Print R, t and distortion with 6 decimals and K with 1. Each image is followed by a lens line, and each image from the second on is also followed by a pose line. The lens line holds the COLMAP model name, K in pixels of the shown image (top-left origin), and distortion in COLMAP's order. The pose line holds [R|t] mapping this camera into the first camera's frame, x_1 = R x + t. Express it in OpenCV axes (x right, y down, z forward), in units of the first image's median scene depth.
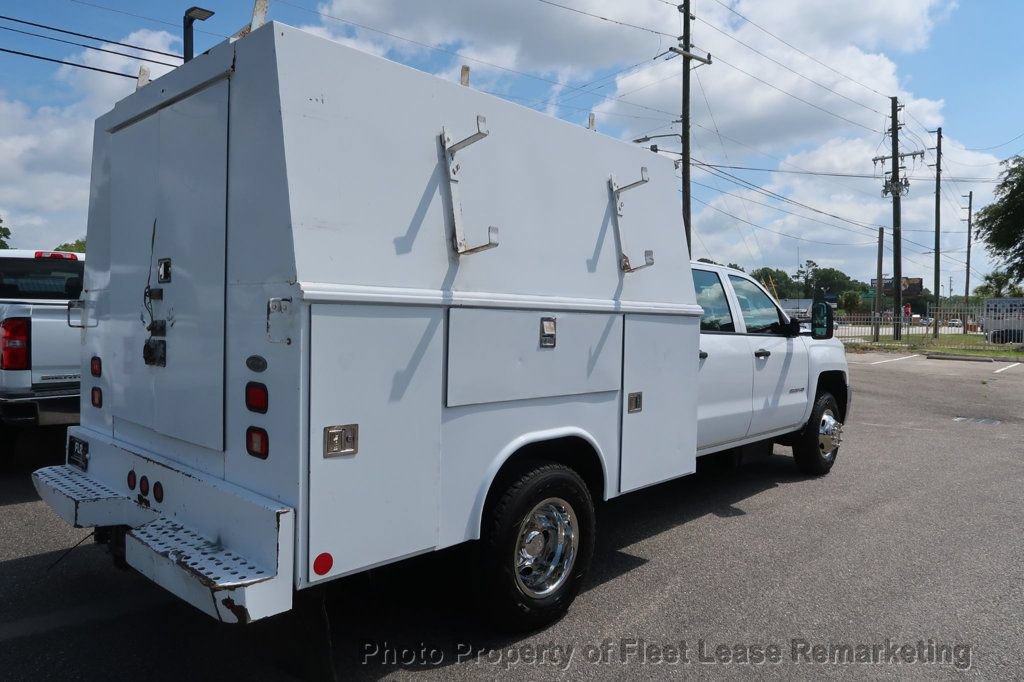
lens RADIAL K [[716.1, 0, 537.9], [0, 716.1, 341.4], [0, 0, 1]] dist [-0.026259, 0.003466]
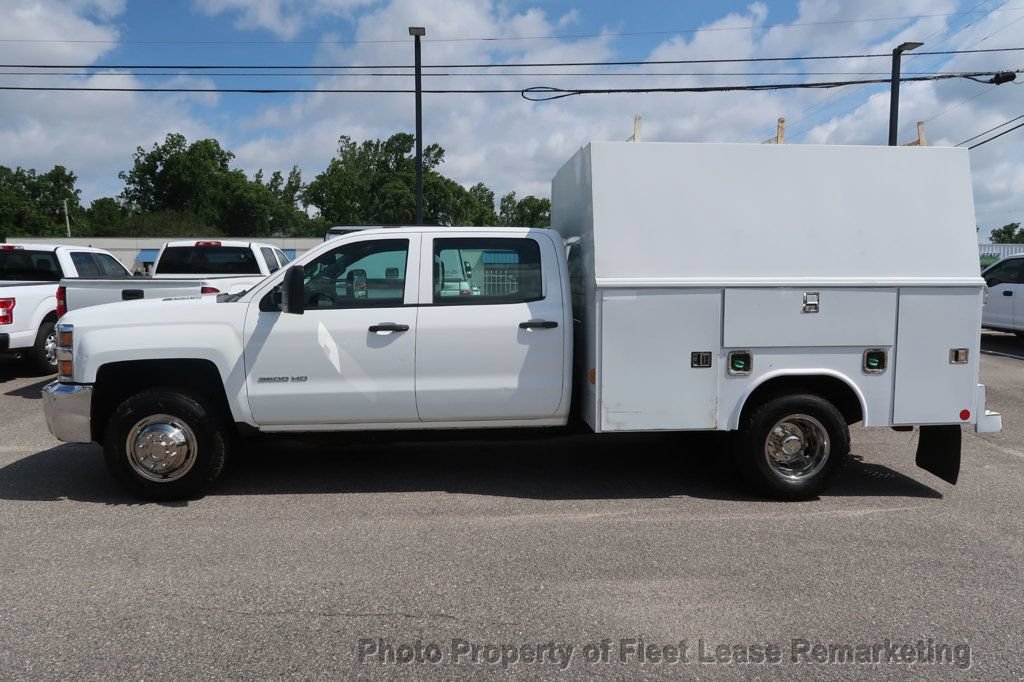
lens RADIAL K [[735.5, 0, 512.0], [0, 735.5, 341.0], [0, 0, 1]] dist [-0.028432, 0.001952]
pose [[0.729912, 0.052680, -0.681509, 1.293596], [-0.022439, 0.998335, 0.053138, -0.025154], [0.683173, -0.023494, 0.729878, 0.492508]]
